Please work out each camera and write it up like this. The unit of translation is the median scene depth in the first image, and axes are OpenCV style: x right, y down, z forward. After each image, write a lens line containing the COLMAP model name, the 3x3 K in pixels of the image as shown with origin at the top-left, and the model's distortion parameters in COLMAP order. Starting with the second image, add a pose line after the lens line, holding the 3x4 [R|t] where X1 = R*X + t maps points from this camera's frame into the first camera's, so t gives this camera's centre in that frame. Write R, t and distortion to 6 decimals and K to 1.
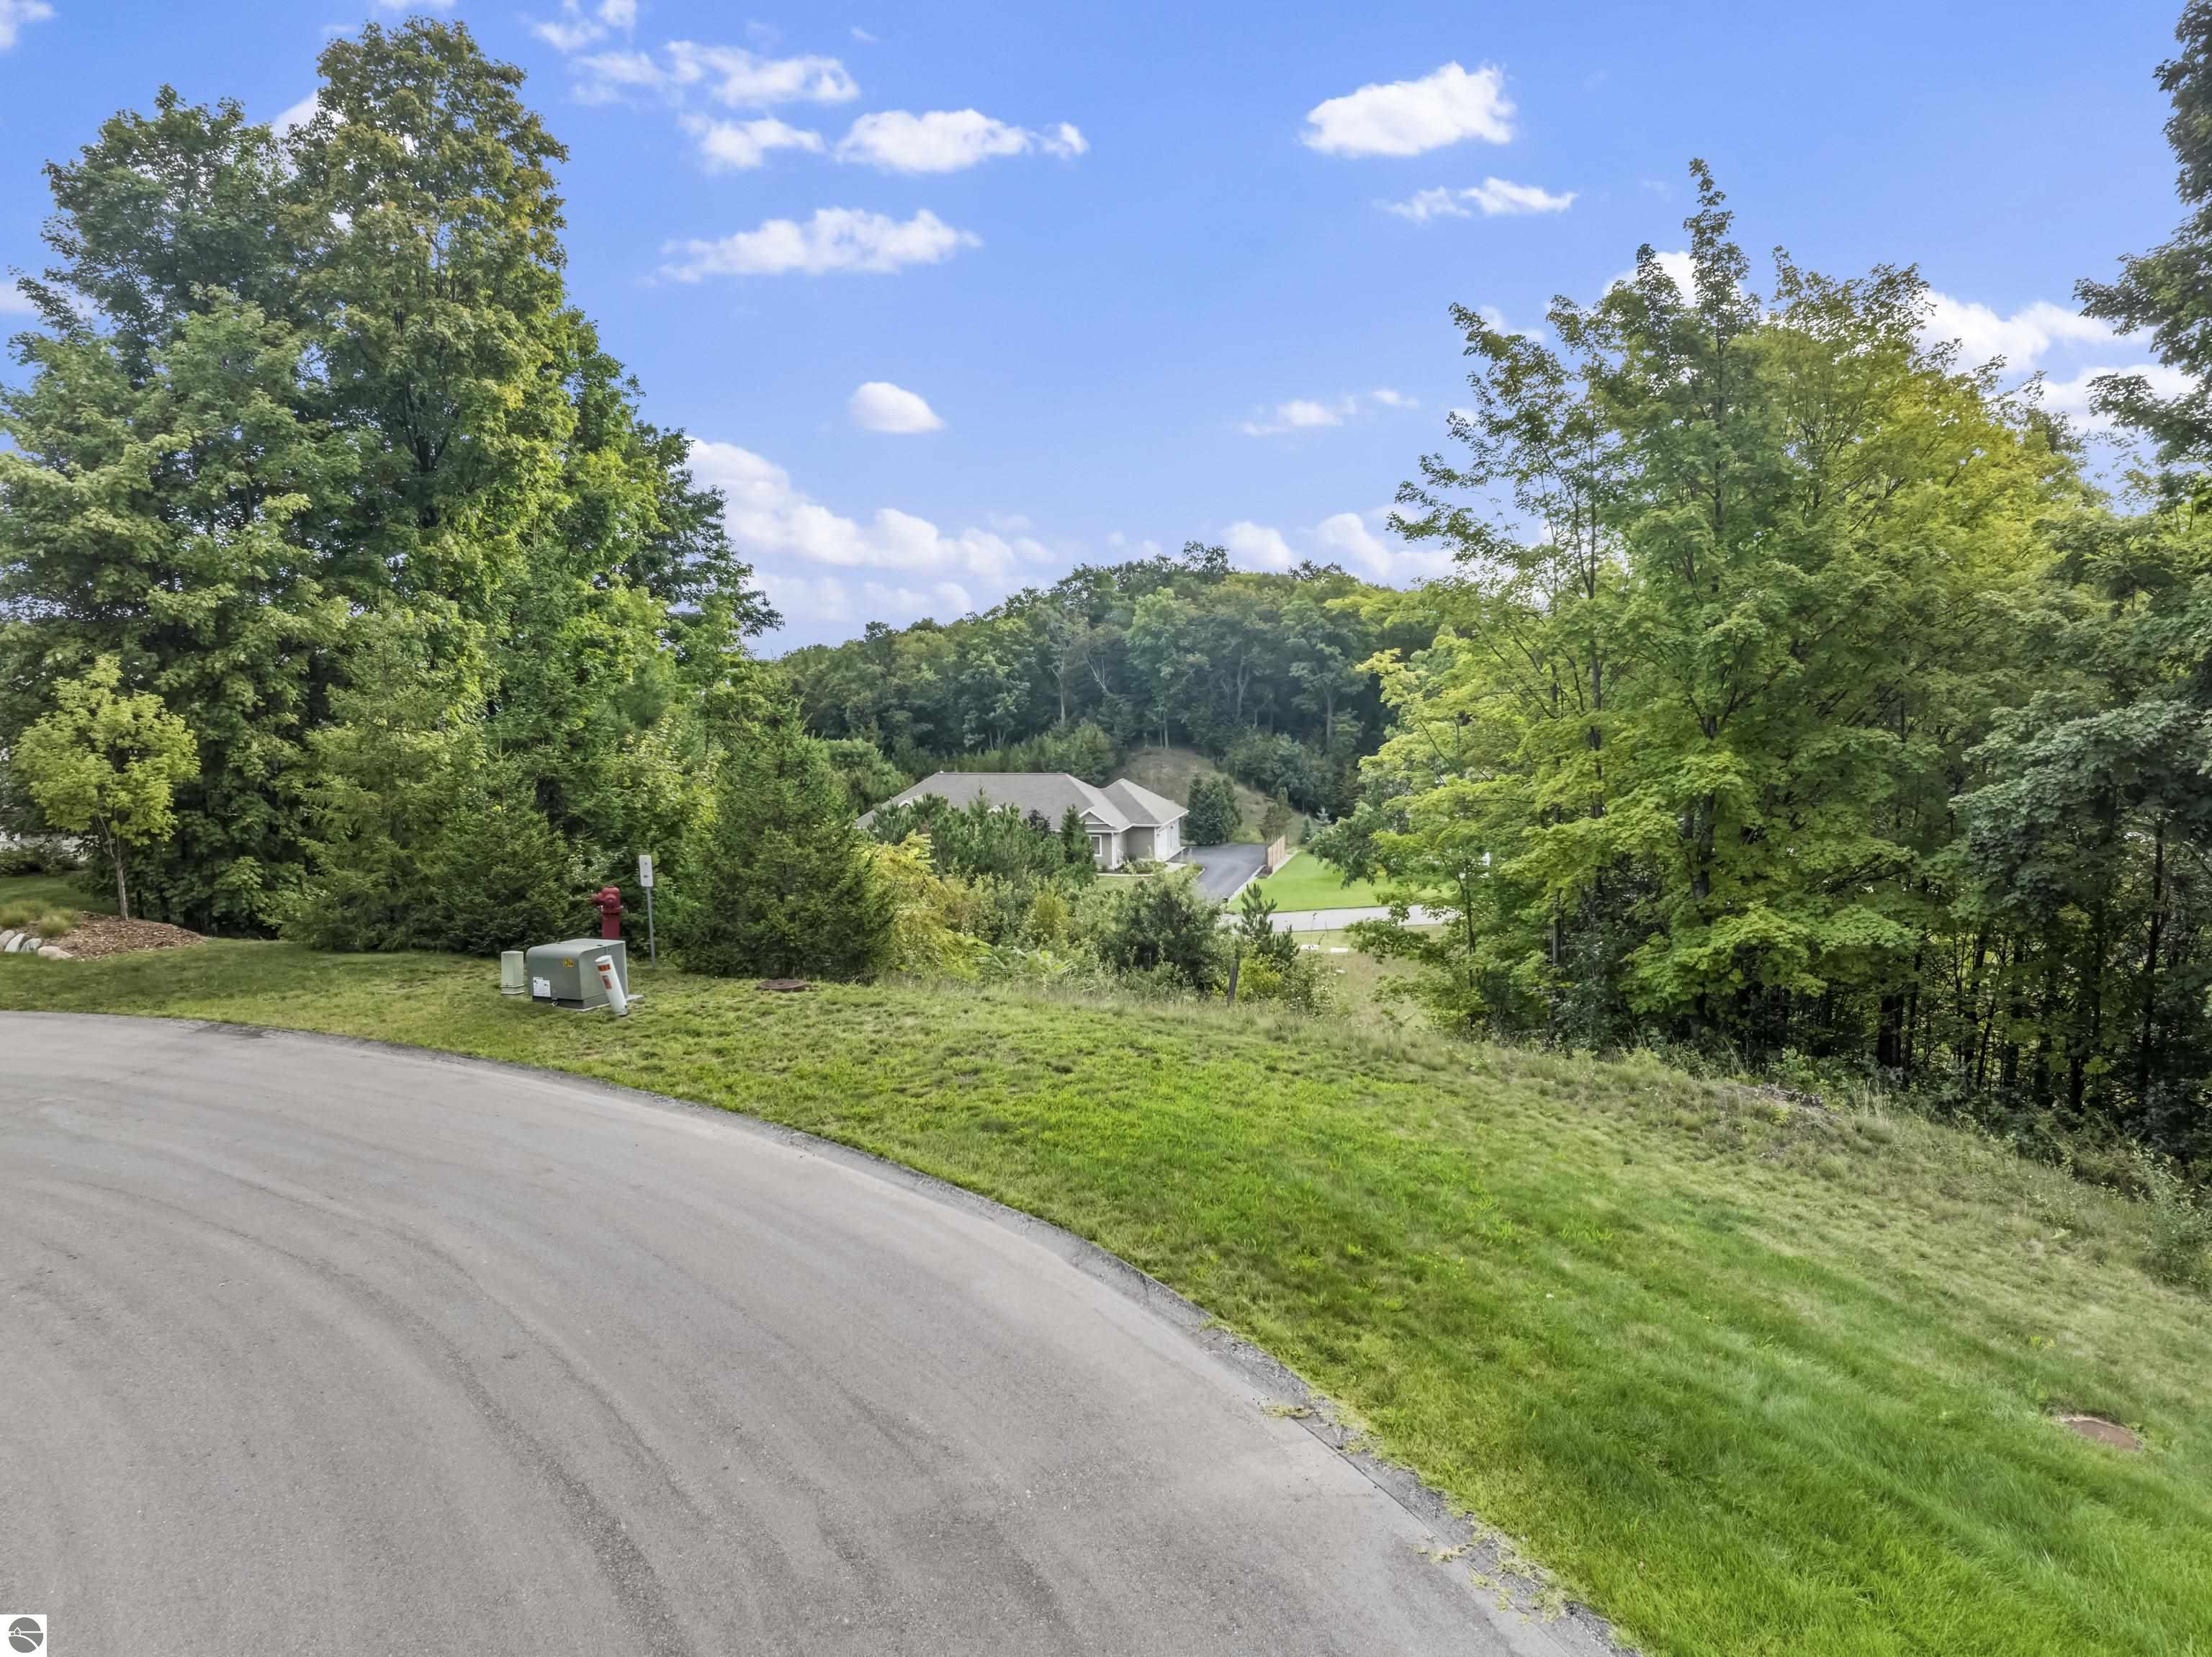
lens RADIAL K [[1591.4, 0, 1096.8], [0, 1591.4, 830.4], [0, 0, 1]] dist [-0.031206, -0.002482]
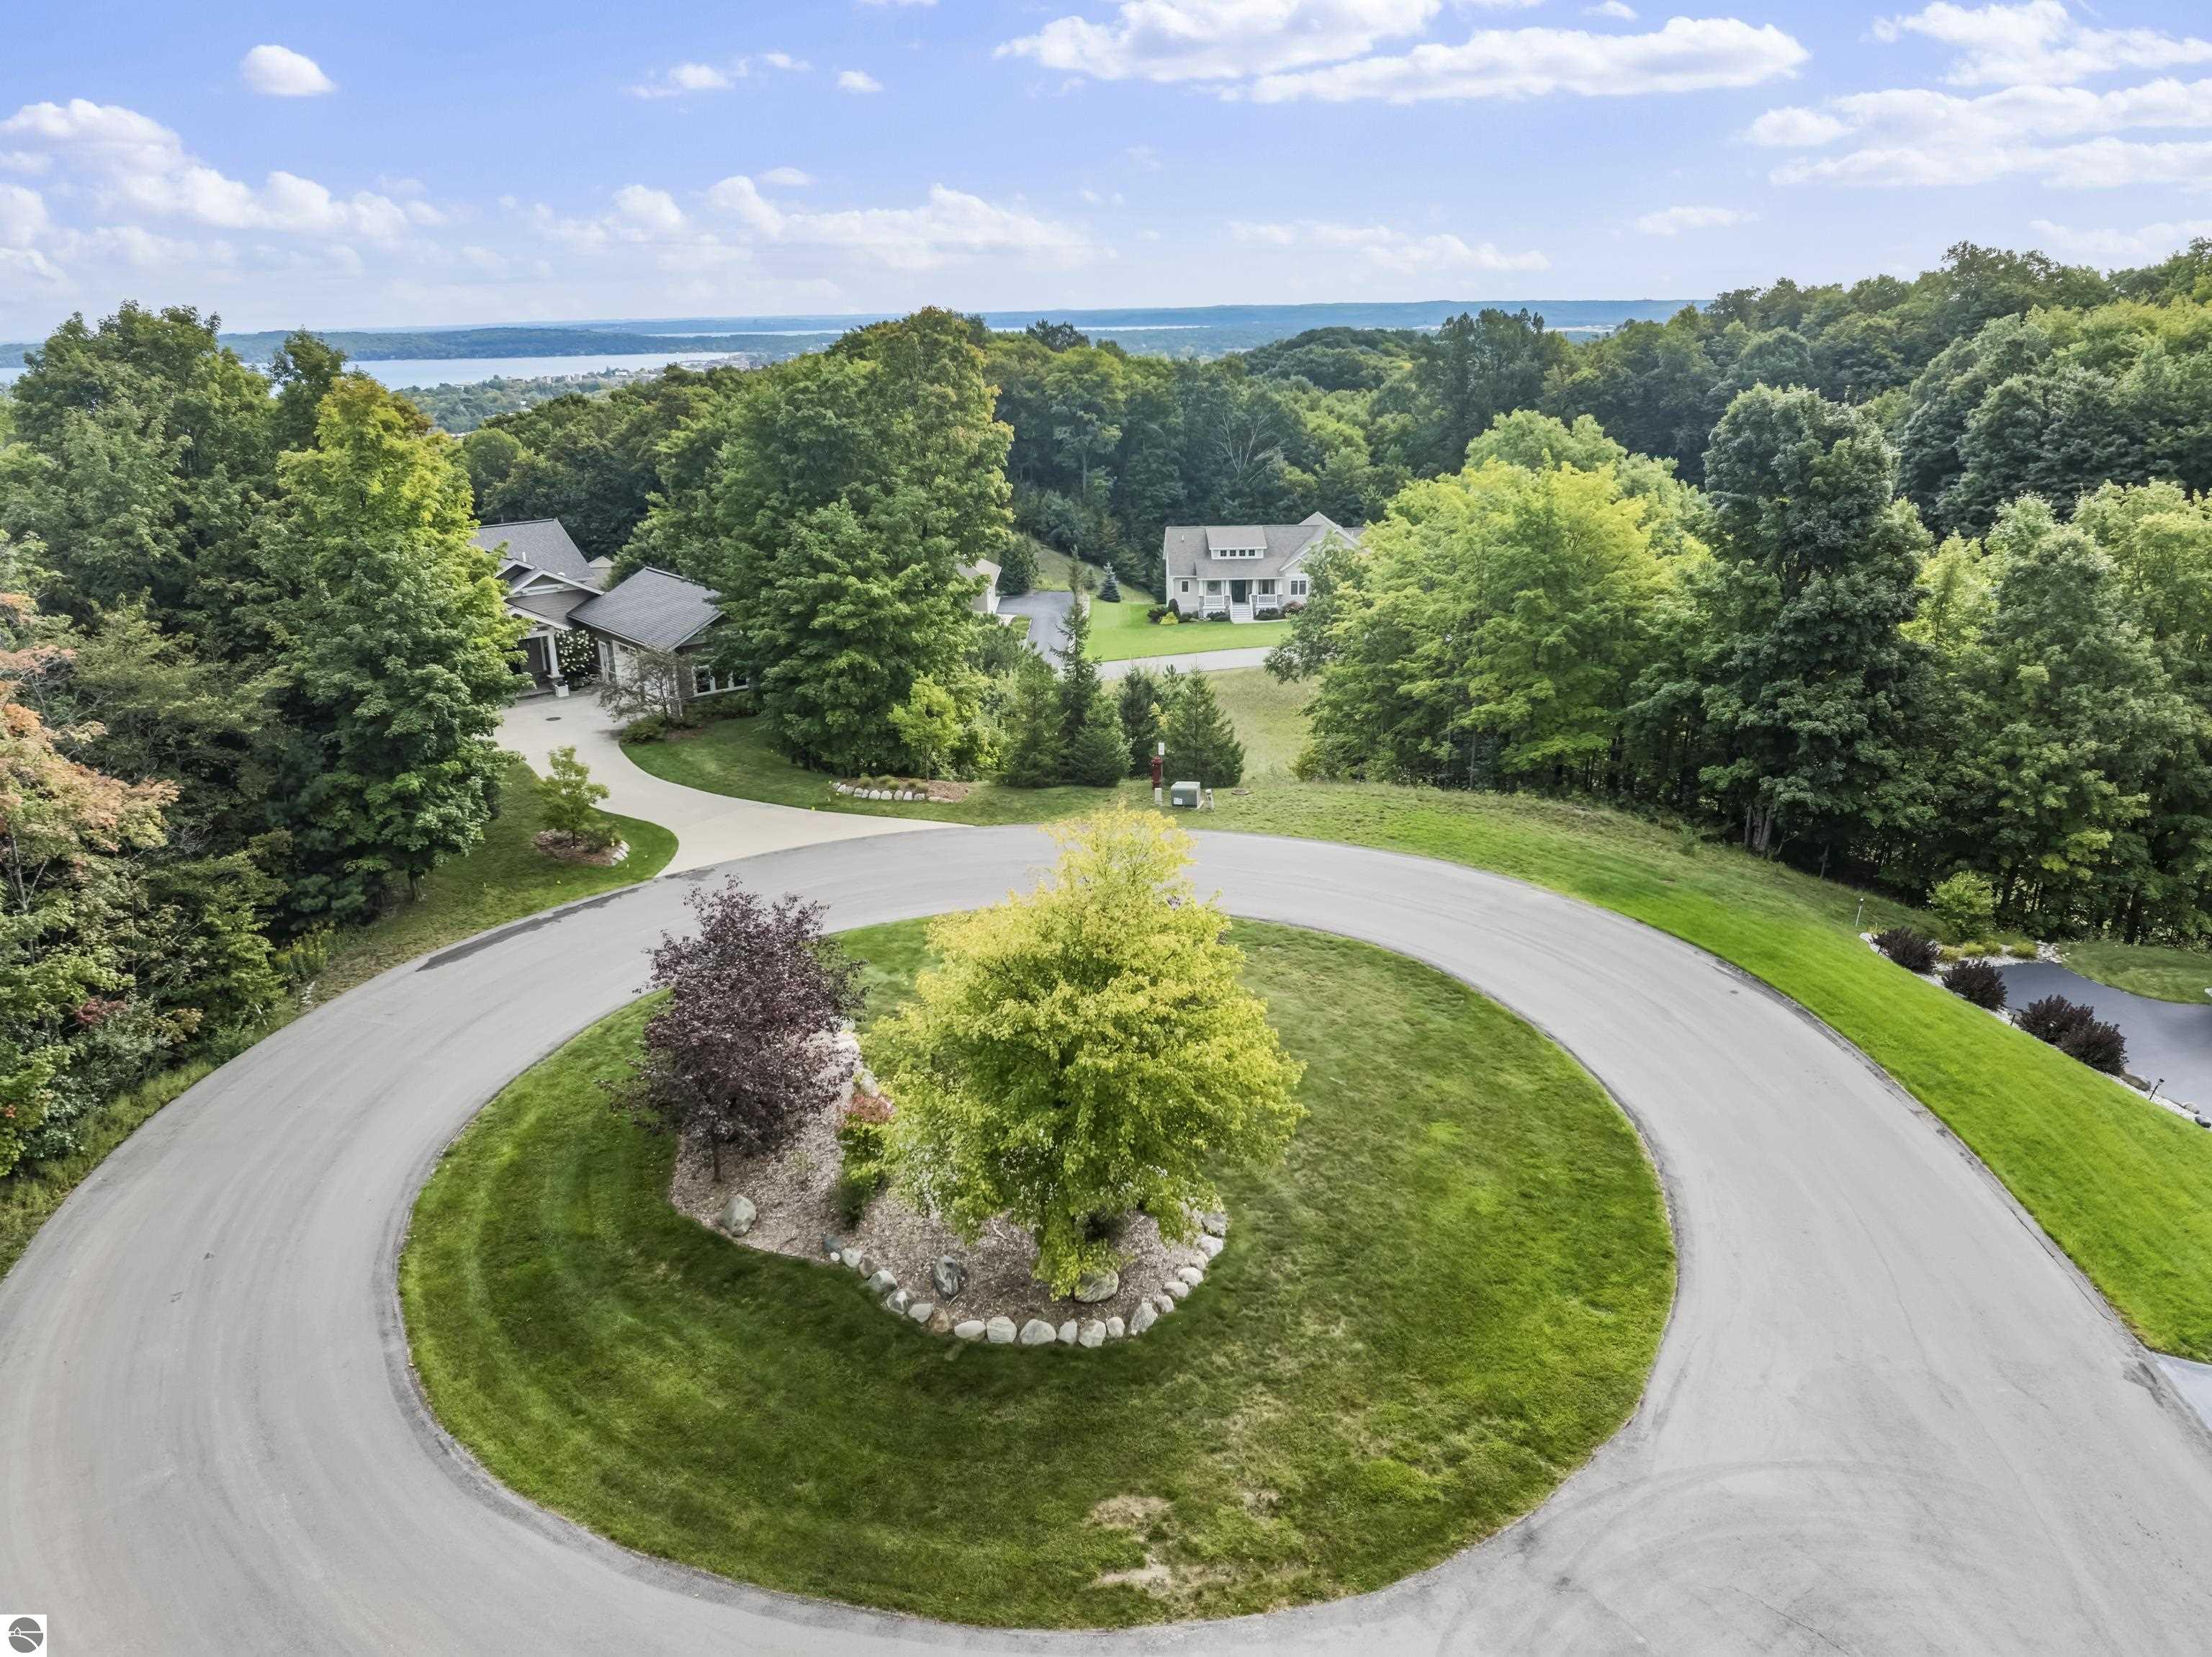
lens RADIAL K [[1591.4, 0, 1096.8], [0, 1591.4, 830.4], [0, 0, 1]] dist [-0.031206, -0.002482]
pose [[0.972913, -0.075732, 0.218415, -0.128365], [0.030787, 0.978848, 0.202261, -0.049441], [-0.229113, -0.190058, 0.954665, -0.194638]]
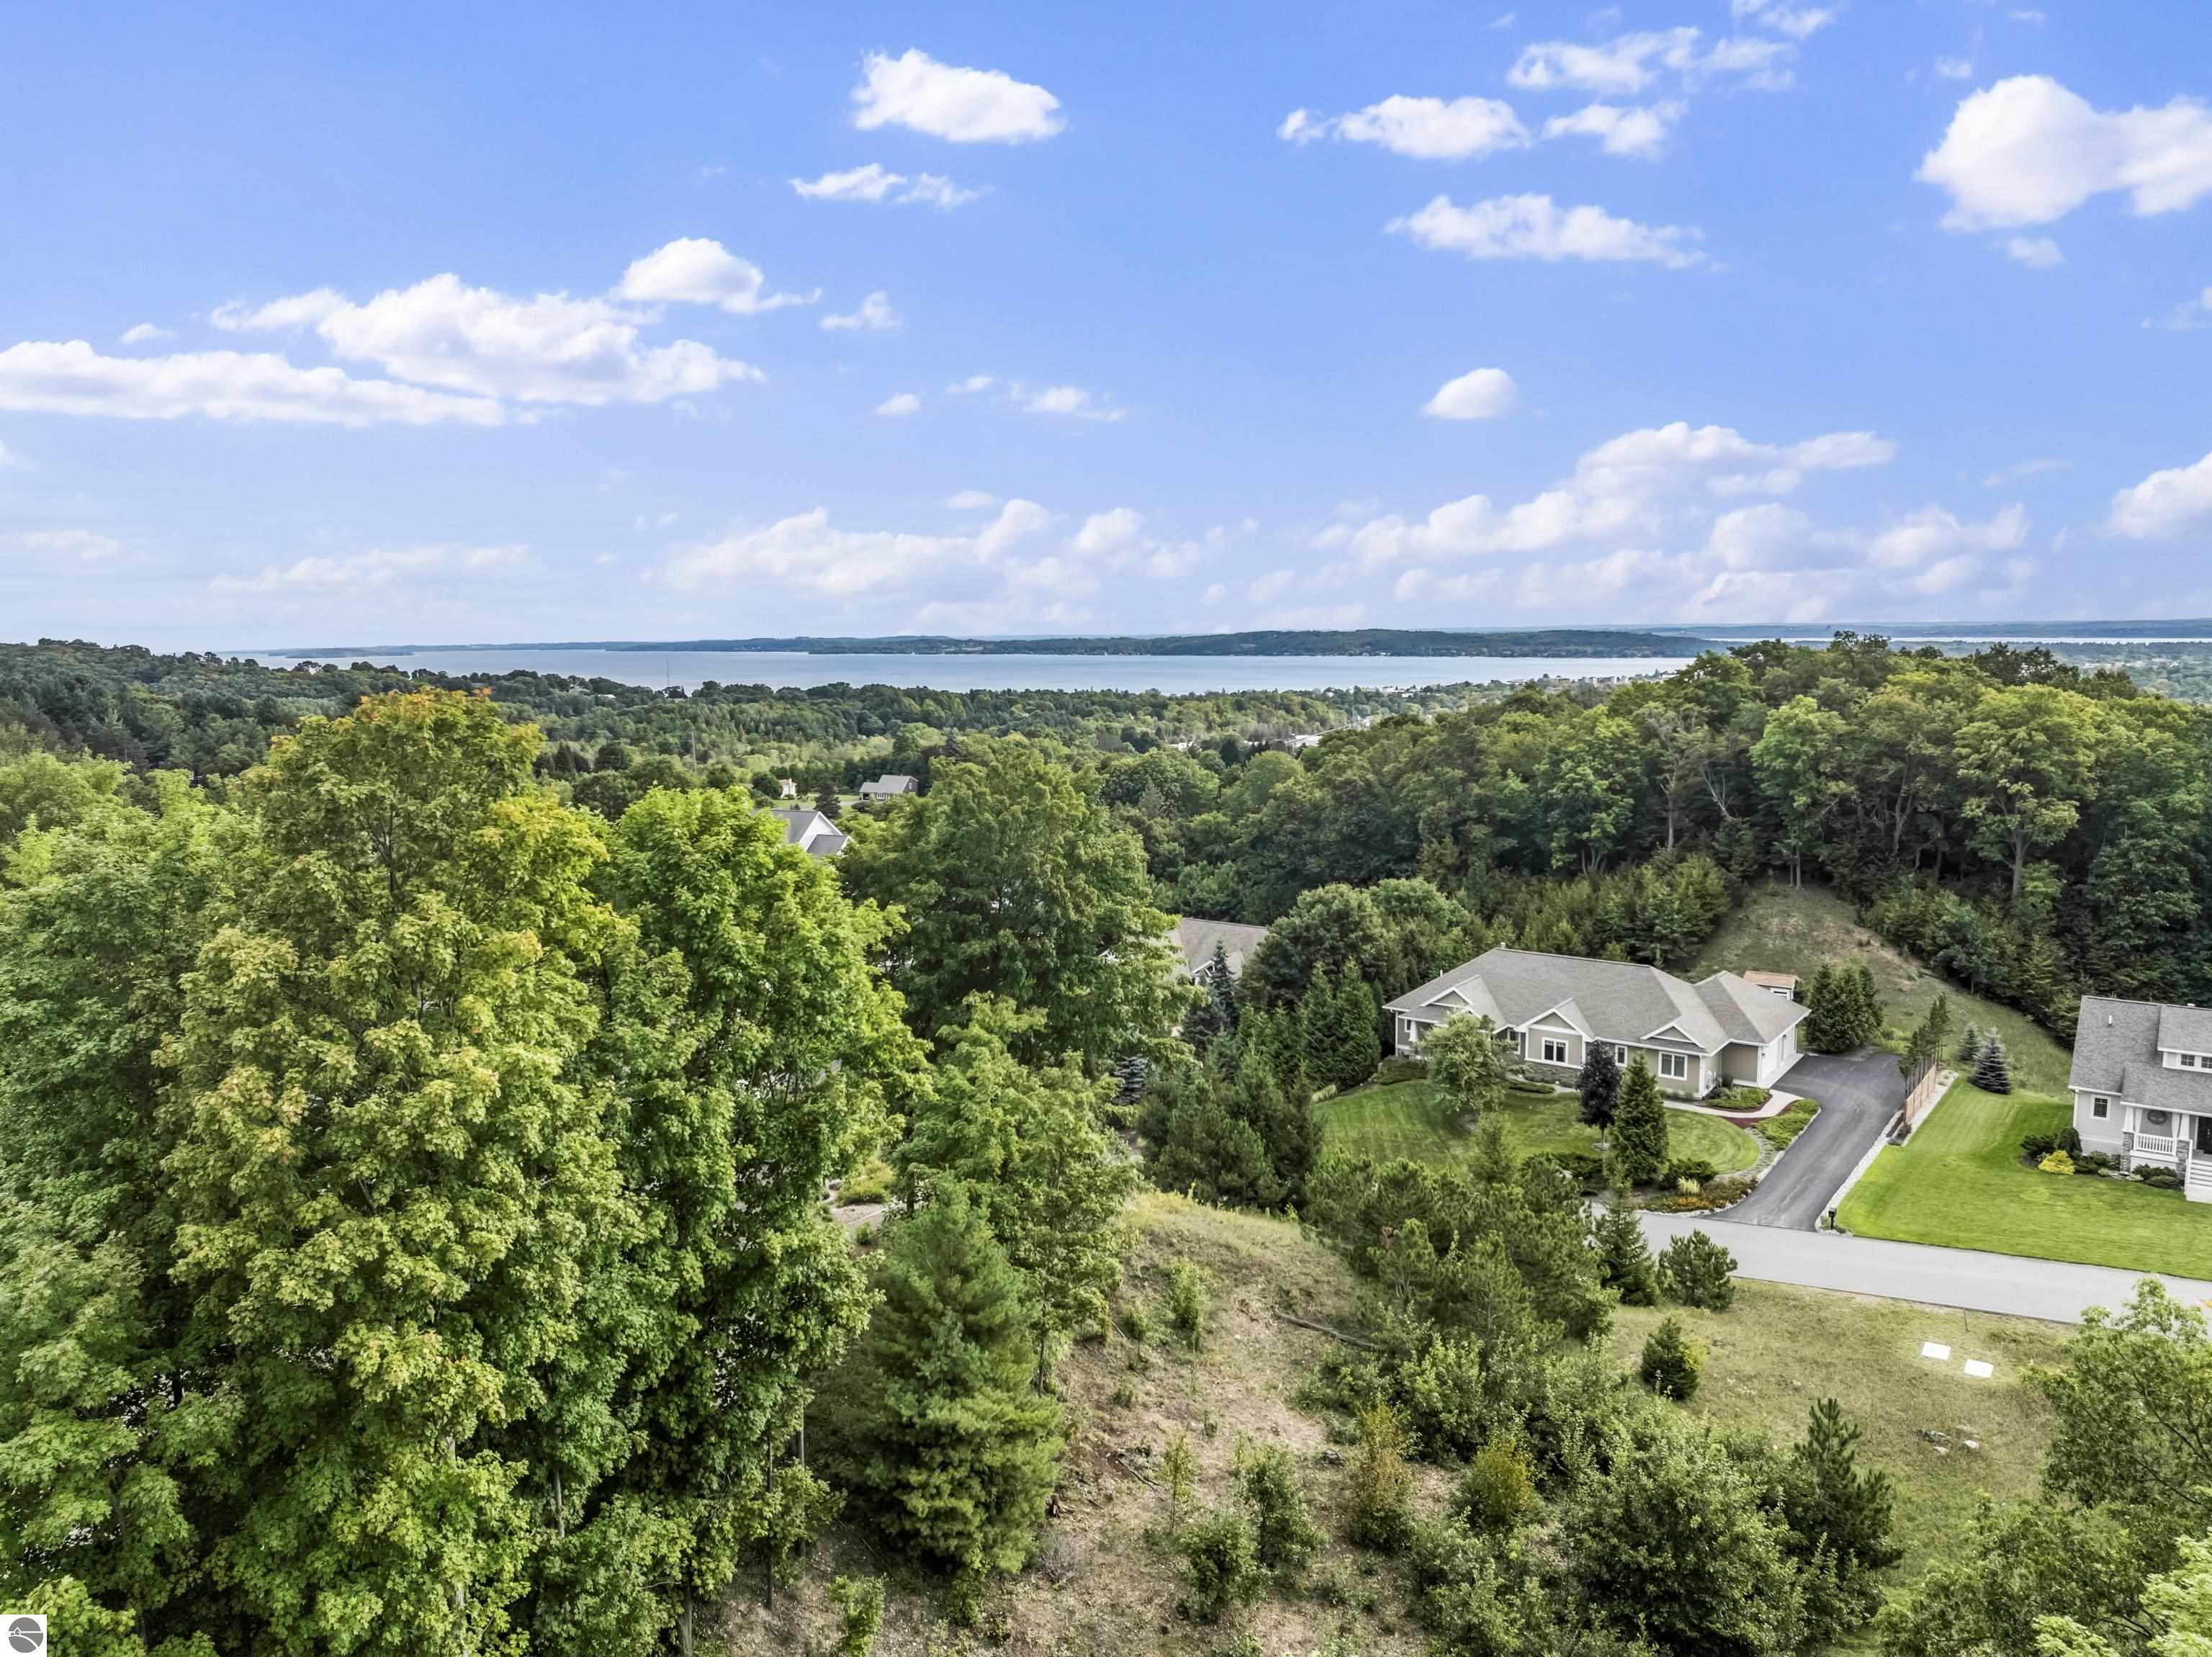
lens RADIAL K [[1591.4, 0, 1096.8], [0, 1591.4, 830.4], [0, 0, 1]] dist [-0.031206, -0.002482]
pose [[0.922265, 0.052358, -0.382995, 0.021772], [-0.045943, 0.998609, 0.025884, -0.089945], [0.383818, -0.006276, 0.923388, 0.095241]]
